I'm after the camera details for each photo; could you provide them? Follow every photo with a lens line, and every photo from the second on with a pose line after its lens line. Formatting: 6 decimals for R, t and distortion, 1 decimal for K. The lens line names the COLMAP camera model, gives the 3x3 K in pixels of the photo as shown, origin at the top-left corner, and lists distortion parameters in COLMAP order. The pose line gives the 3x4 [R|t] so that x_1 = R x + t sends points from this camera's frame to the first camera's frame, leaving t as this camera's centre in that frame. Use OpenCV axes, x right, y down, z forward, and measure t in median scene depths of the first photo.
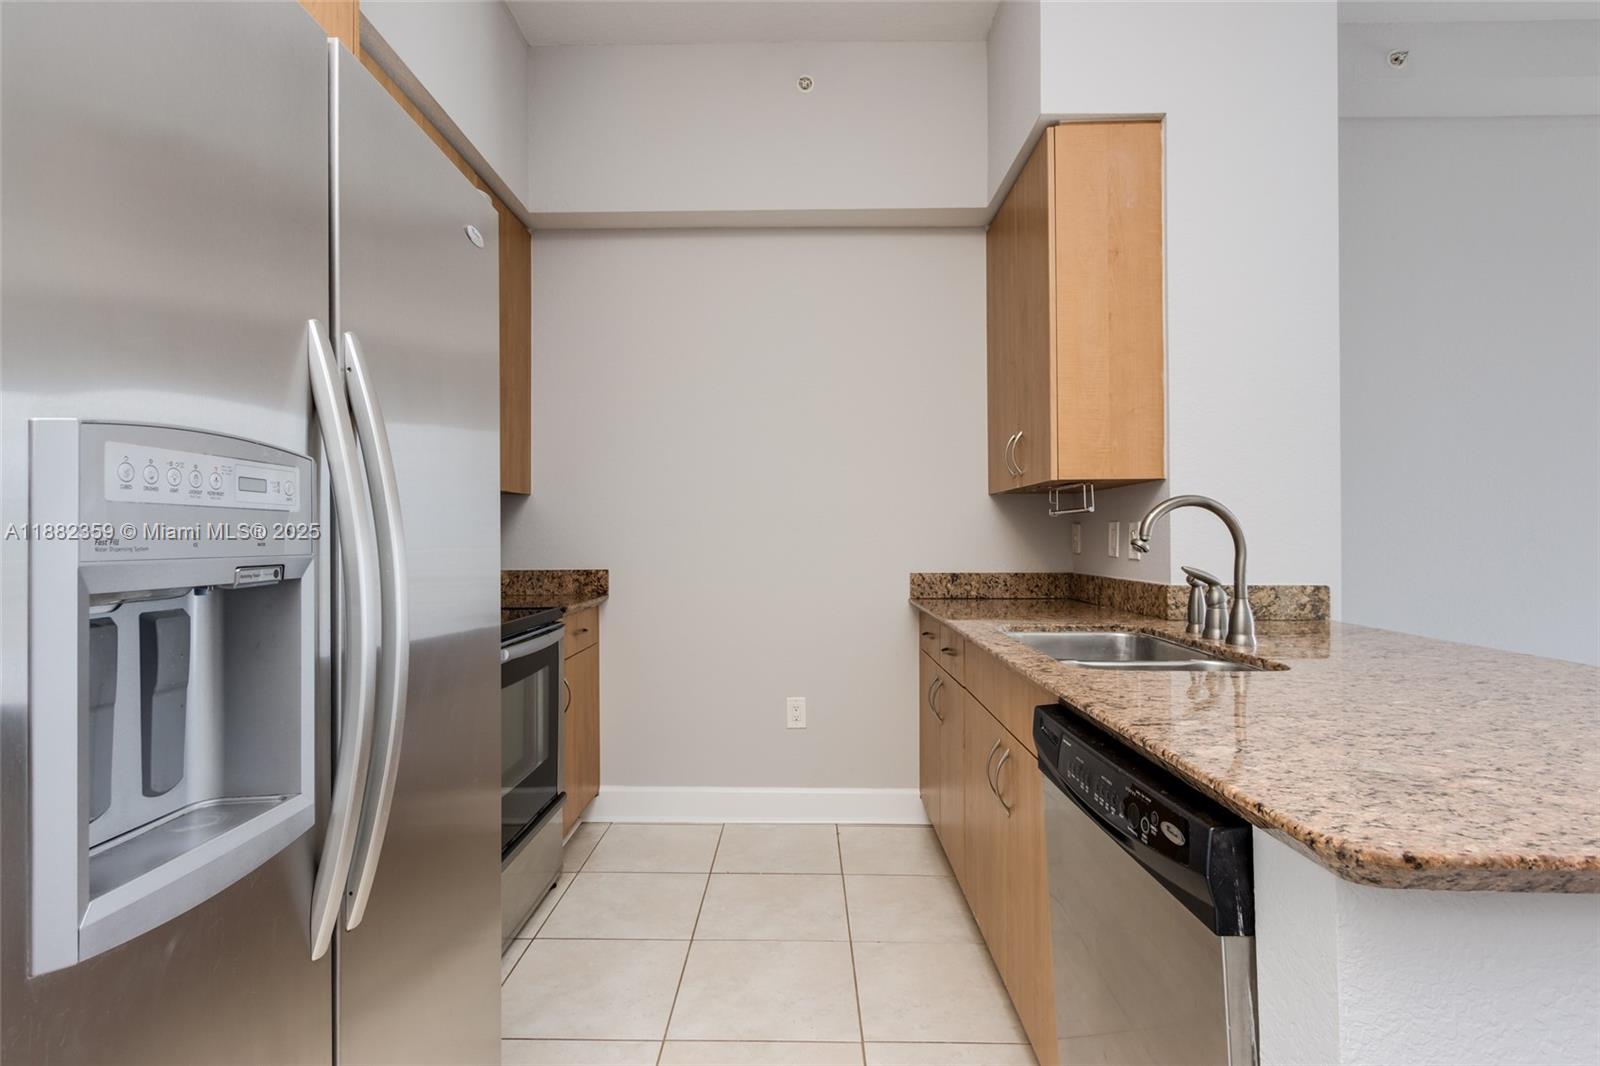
lens RADIAL K [[790.2, 0, 795.7], [0, 790.2, 531.2], [0, 0, 1]] dist [0.007486, -0.001807]
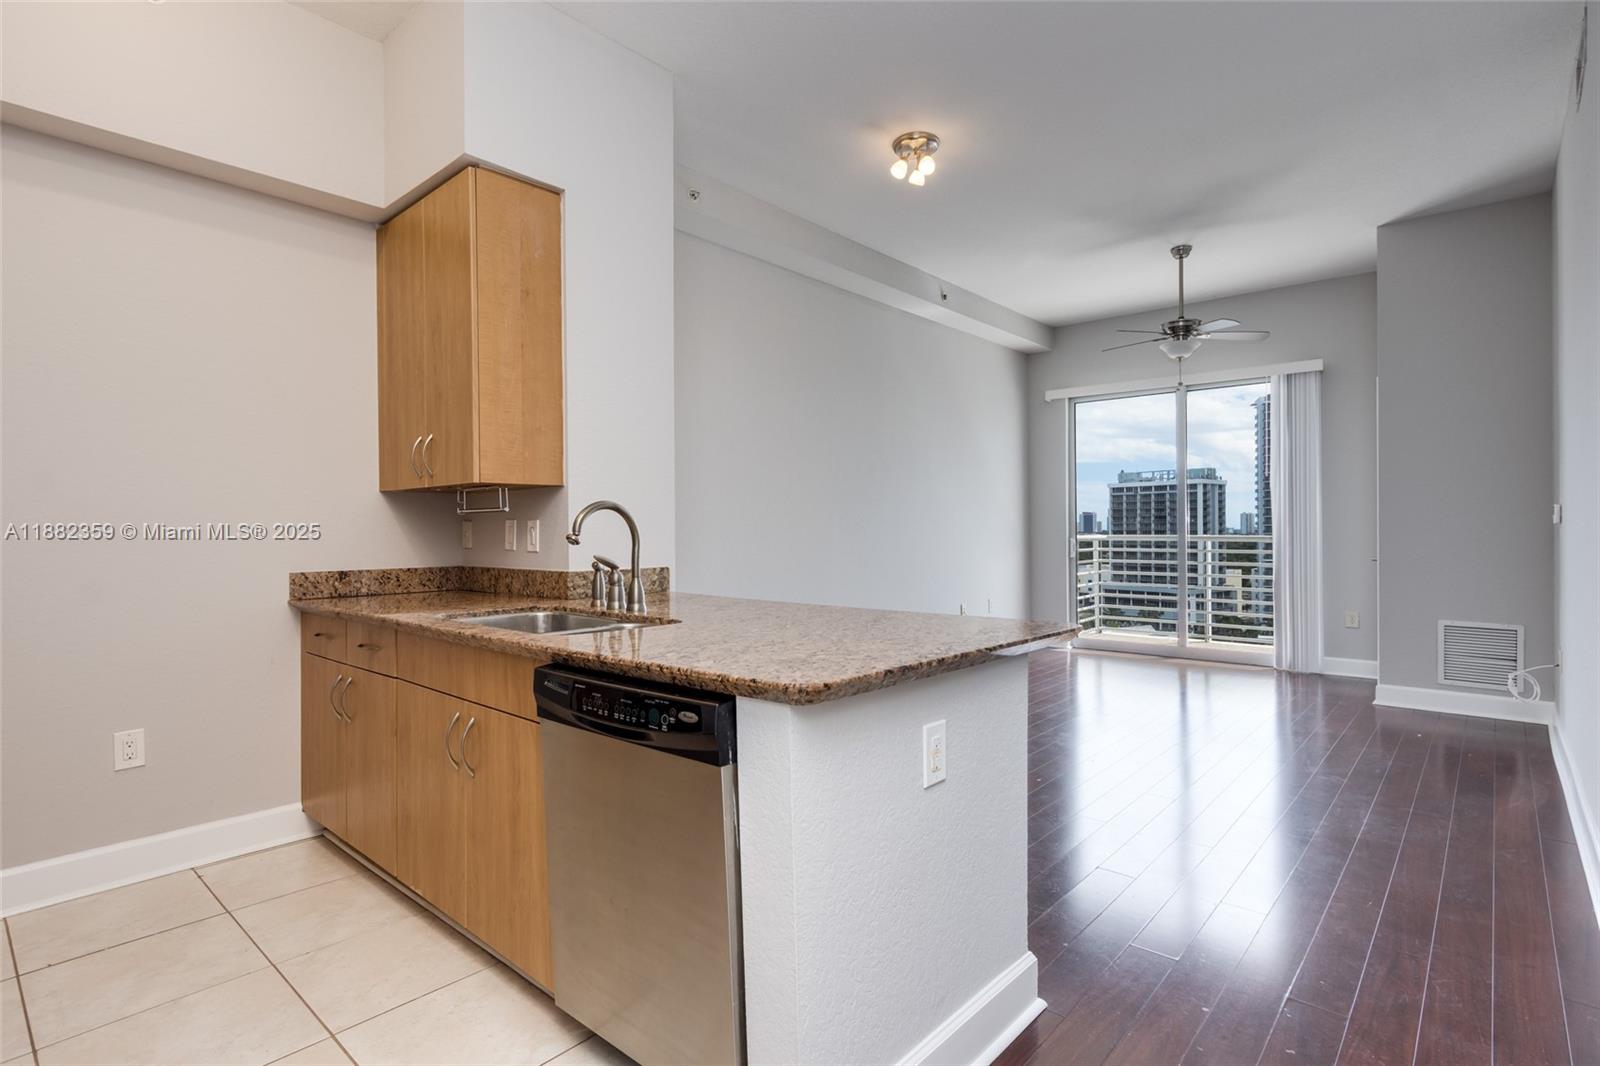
lens RADIAL K [[790.2, 0, 791.1], [0, 790.2, 528.5], [0, 0, 1]] dist [0.007486, -0.001807]
pose [[0.660908, -0.000491, 0.750467, -0.222070], [-0.000162, 1.000000, 0.000797, -0.000242], [-0.750467, -0.000649, 0.660907, -0.079746]]
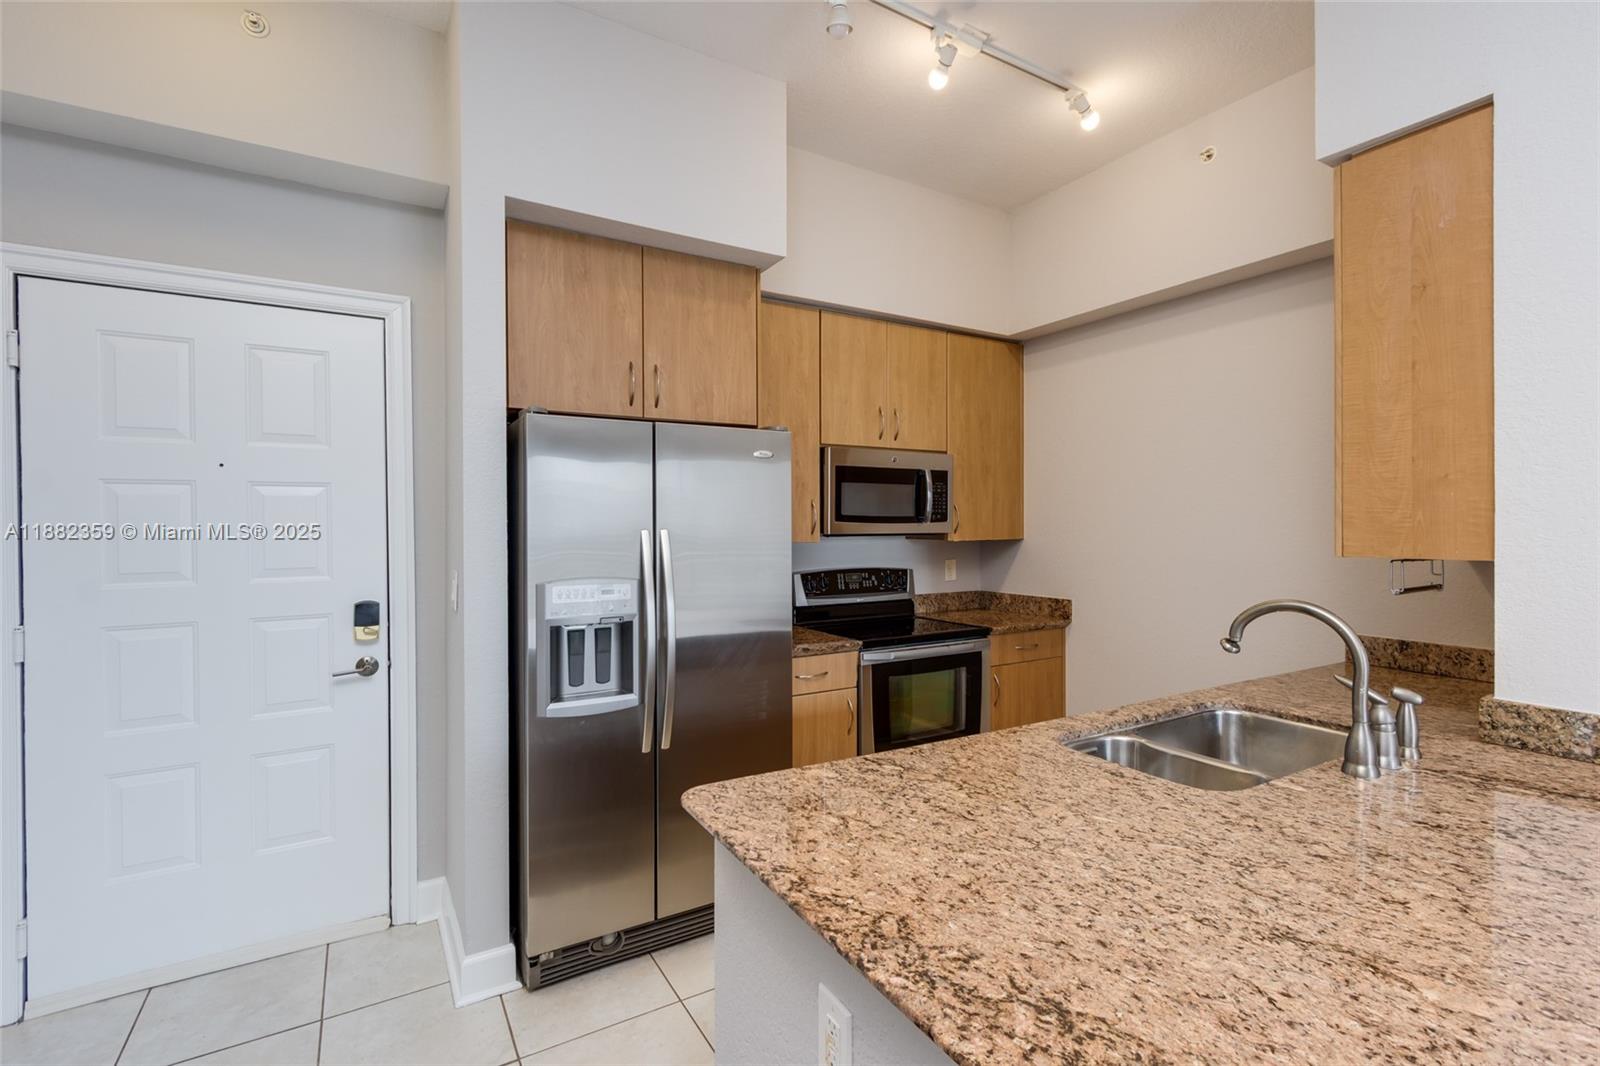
lens RADIAL K [[733.0, 0, 806.6], [0, 733.0, 523.9], [0, 0, 1]] dist [0.001773, 0.000216]
pose [[0.522198, 0.002431, -0.852821, 0.721801], [0.007271, 0.999947, 0.007303, -0.112392], [0.852793, -0.010015, 0.522153, 0.039929]]
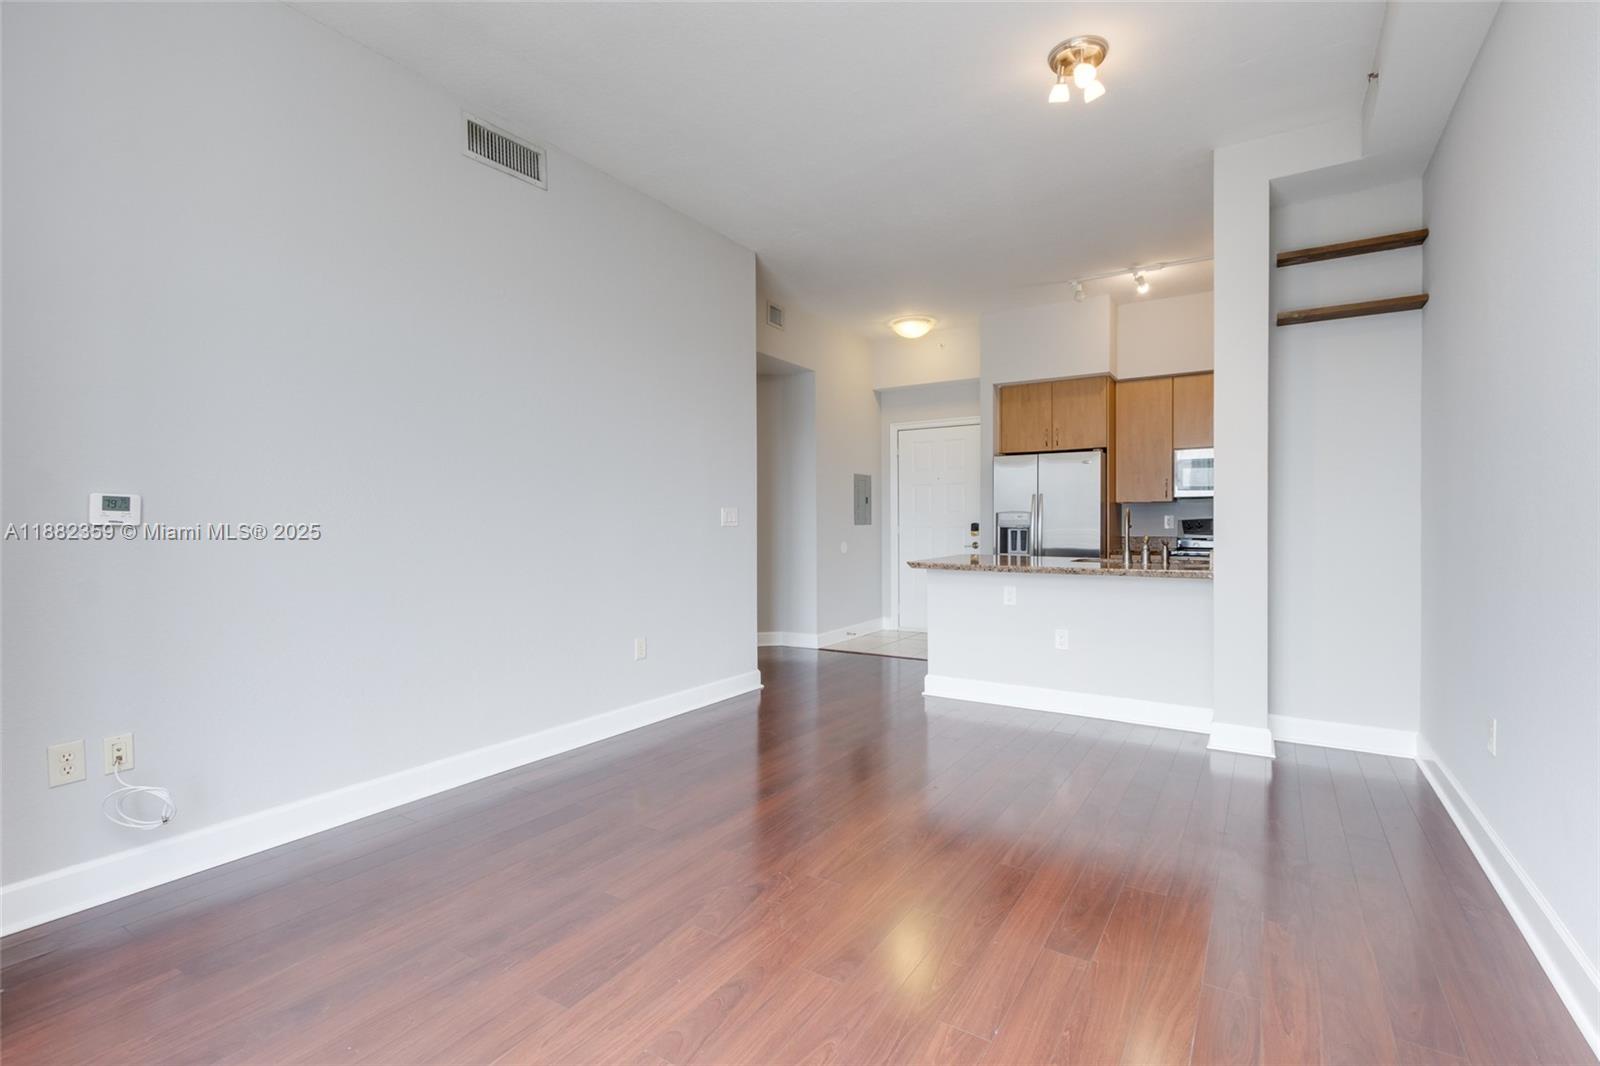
lens RADIAL K [[733.0, 0, 808.6], [0, 733.0, 528.9], [0, 0, 1]] dist [0.001773, 0.000216]
pose [[-0.523216, 0.013013, -0.852101, 2.455915], [0.012250, 0.999895, 0.007748, -0.005225], [0.852112, -0.006384, -0.523321, 1.051837]]
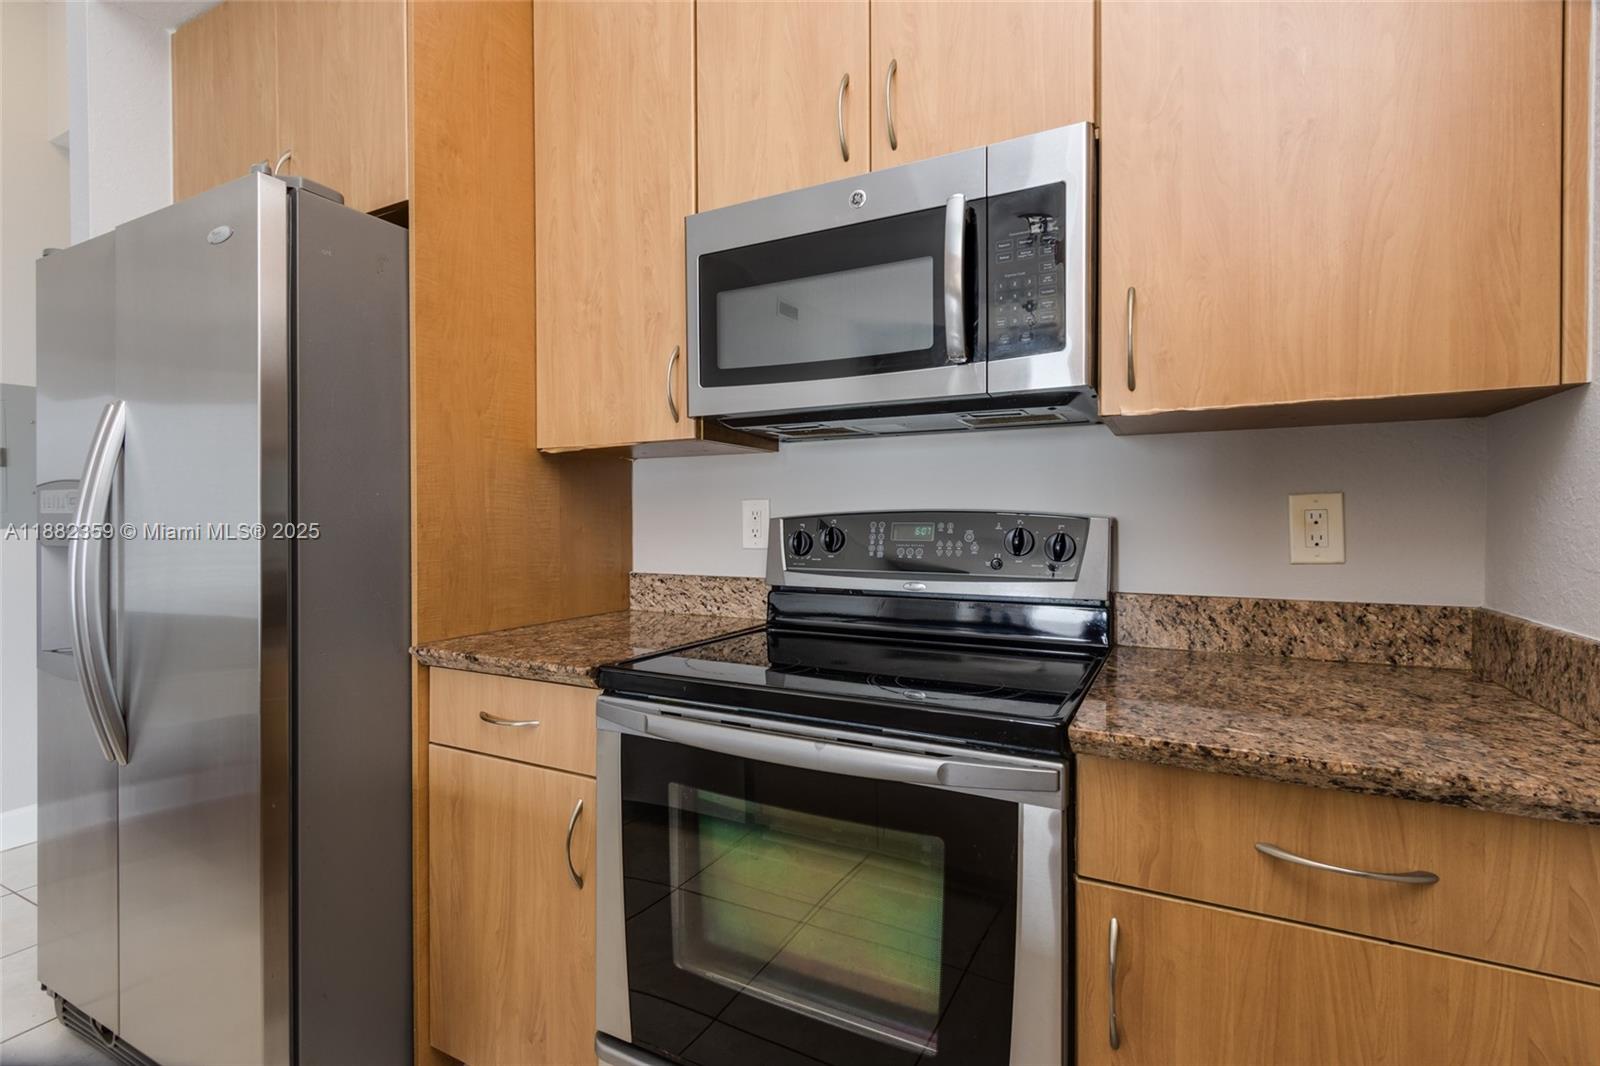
lens RADIAL K [[733.0, 0, 798.9], [0, 733.0, 527.4], [0, 0, 1]] dist [0.001773, 0.000216]
pose [[-0.455264, 0.010369, -0.890296, 0.062323], [0.008074, 0.999939, 0.007518, 0.004557], [0.890320, -0.003765, -0.455320, 1.152619]]
